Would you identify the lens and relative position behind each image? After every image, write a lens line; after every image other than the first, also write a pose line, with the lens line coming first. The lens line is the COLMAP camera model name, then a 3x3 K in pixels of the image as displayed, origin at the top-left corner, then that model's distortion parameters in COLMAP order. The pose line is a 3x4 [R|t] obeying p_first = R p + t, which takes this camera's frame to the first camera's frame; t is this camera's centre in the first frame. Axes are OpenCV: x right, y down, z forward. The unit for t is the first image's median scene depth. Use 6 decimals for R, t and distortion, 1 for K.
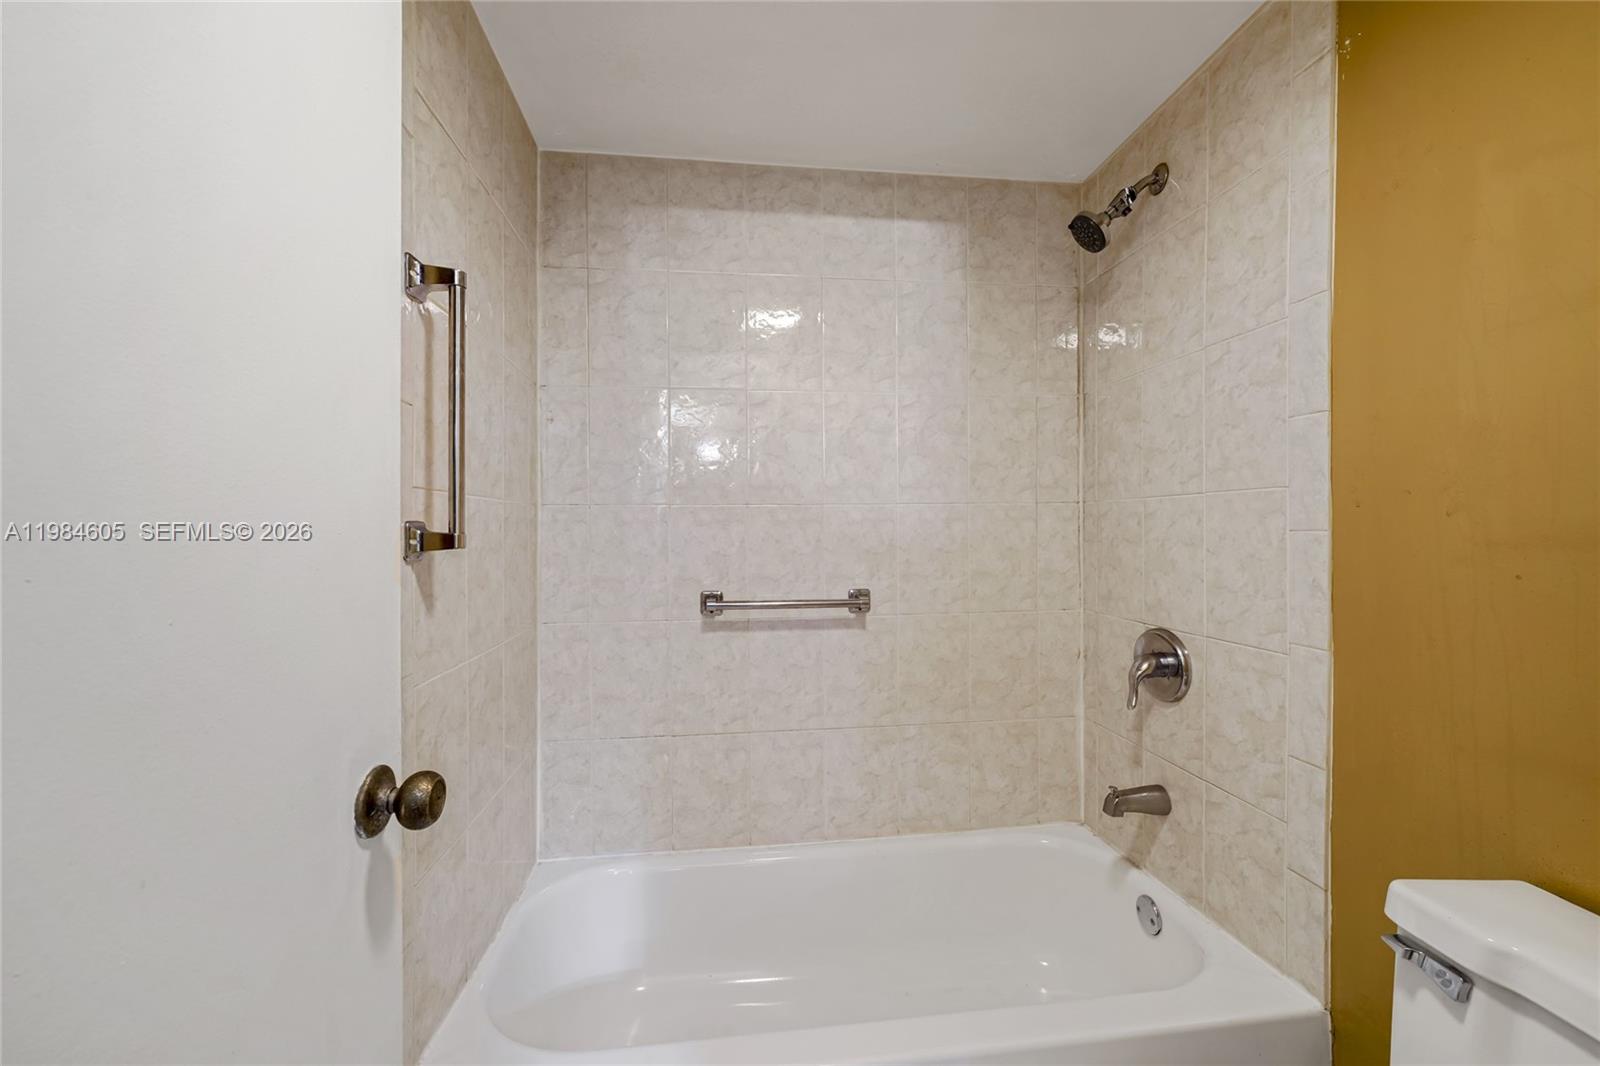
lens RADIAL K [[642.8, 0, 801.2], [0, 642.8, 537.3], [0, 0, 1]] dist [-0.000171, -0.000003]
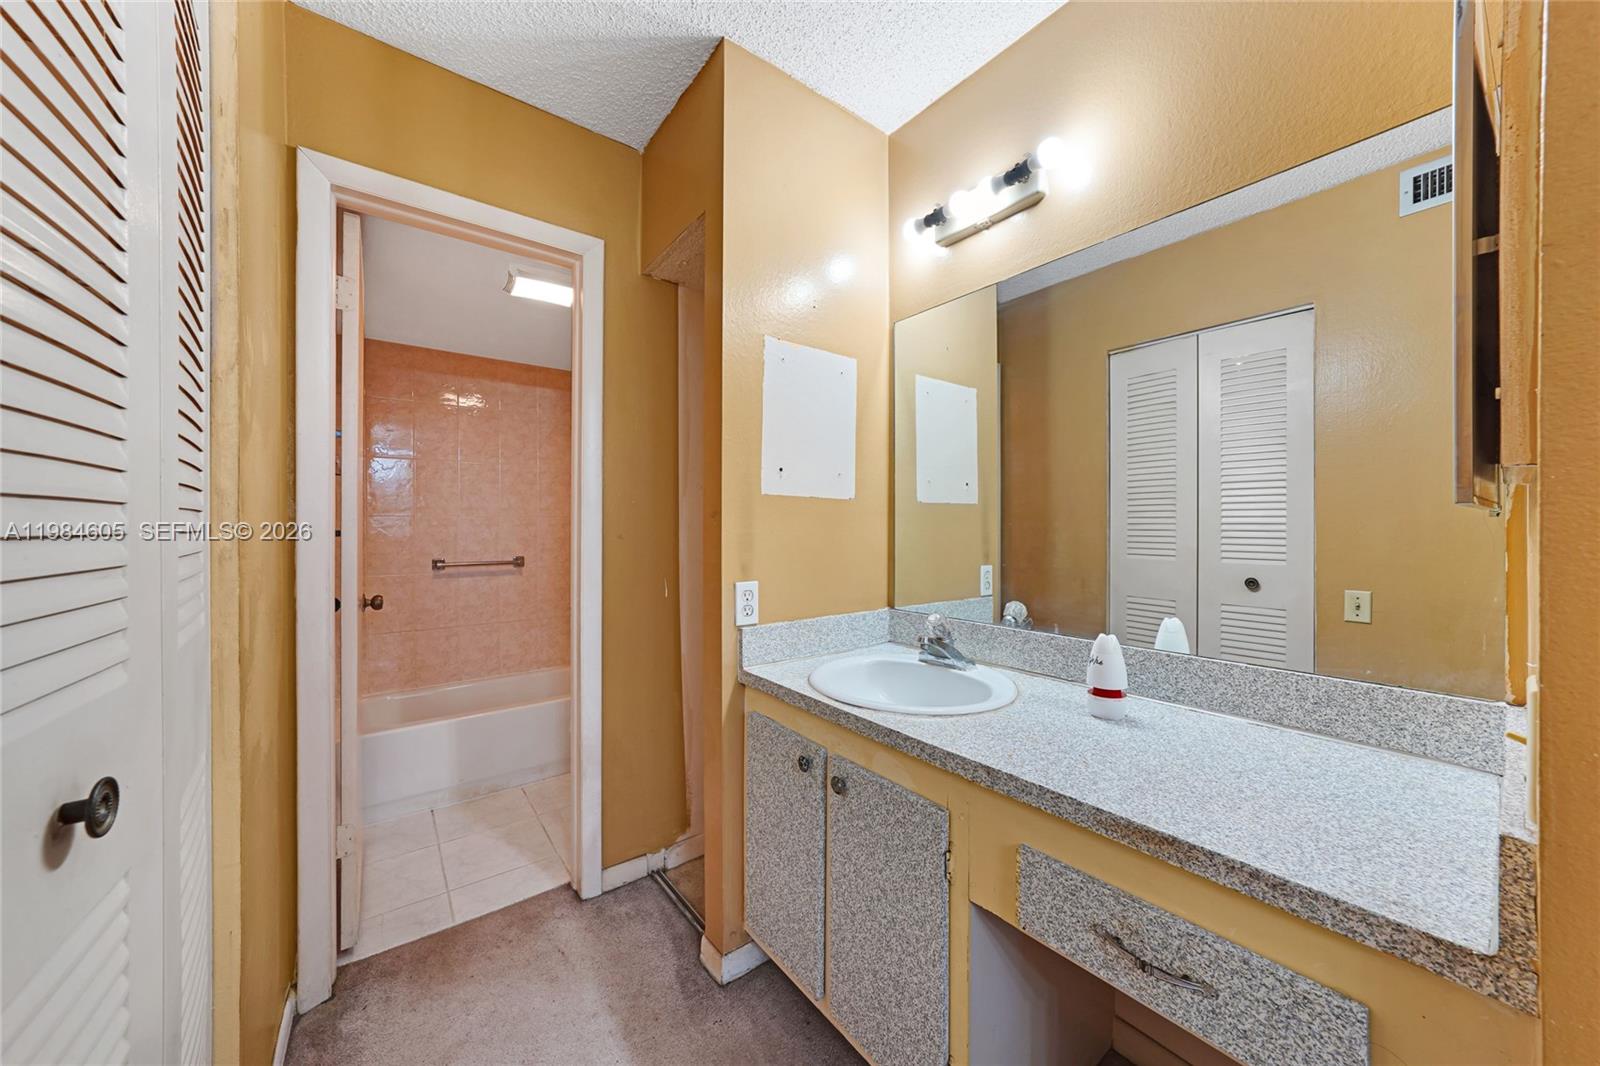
lens RADIAL K [[558.4, 0, 801.0], [0, 558.4, 529.1], [0, 0, 1]] dist [-0.010133, -0.000007]
pose [[0.859874, 0.000280, 0.510506, -0.049375], [-0.000684, 1.000000, 0.000603, -0.012428], [-0.510506, -0.000867, 0.859874, -1.100225]]
